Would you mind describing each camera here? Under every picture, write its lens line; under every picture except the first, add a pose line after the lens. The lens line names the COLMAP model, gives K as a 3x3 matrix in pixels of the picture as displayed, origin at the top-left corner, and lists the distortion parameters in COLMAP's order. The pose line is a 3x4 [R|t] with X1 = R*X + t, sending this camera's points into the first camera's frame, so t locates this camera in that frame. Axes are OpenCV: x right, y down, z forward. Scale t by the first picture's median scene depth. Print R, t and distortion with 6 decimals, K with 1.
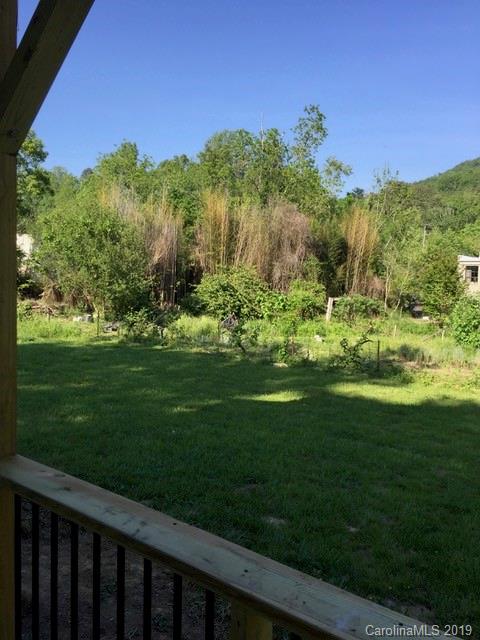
lens RADIAL K [[537.8, 0, 240.0], [0, 537.8, 320.0], [0, 0, 1]] dist [-0.002874, -0.003016]
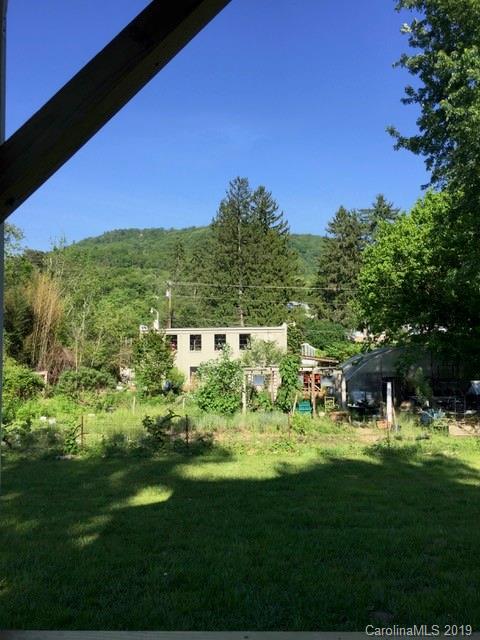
lens RADIAL K [[537.8, 0, 240.0], [0, 537.8, 320.0], [0, 0, 1]] dist [-0.002874, -0.003016]
pose [[0.792354, 0.002672, 0.610056, -0.084838], [0.076035, 0.991761, -0.103100, -0.007747], [-0.605305, 0.128078, 0.785622, 0.065431]]
